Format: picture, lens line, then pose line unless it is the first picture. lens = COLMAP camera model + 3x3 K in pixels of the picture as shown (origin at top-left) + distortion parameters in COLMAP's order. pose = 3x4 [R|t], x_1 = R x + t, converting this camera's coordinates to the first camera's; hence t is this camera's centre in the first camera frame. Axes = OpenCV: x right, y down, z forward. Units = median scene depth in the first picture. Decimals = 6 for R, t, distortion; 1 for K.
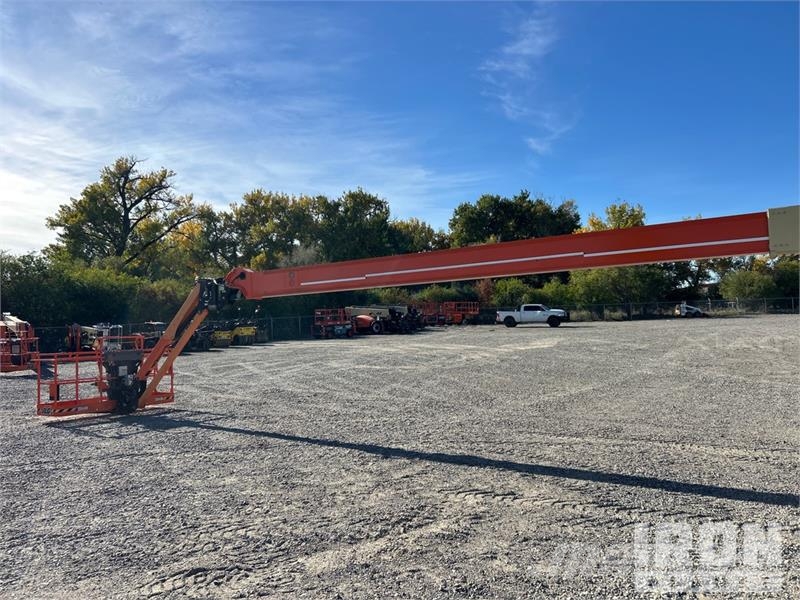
lens RADIAL K [[591.5, 0, 396.7], [0, 591.5, 300.6], [0, 0, 1]] dist [0.080833, -0.146773]
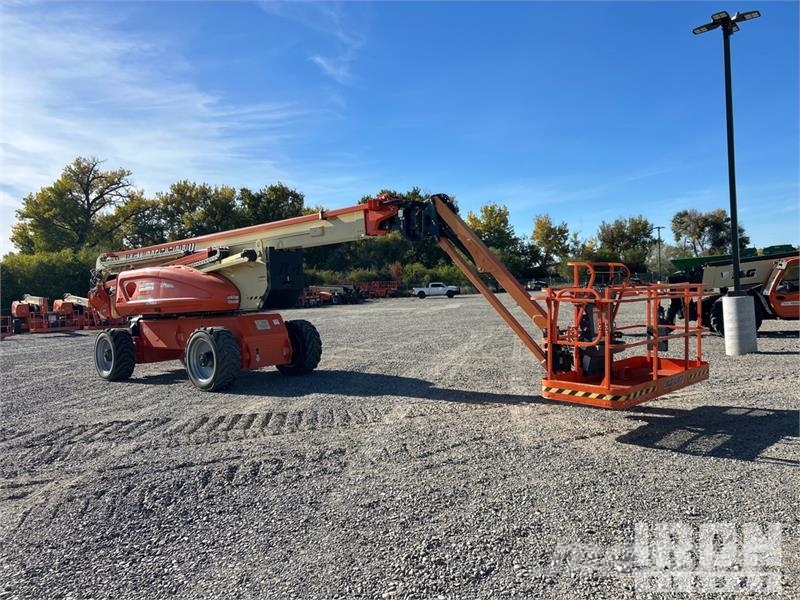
lens RADIAL K [[583.4, 0, 400.9], [0, 583.4, 314.0], [0, 0, 1]] dist [0.093051, -0.151675]
pose [[0.978259, -0.021216, 0.206301, -0.087217], [0.008166, 0.997923, 0.063905, -0.005565], [-0.207228, -0.060831, 0.976400, -0.225033]]
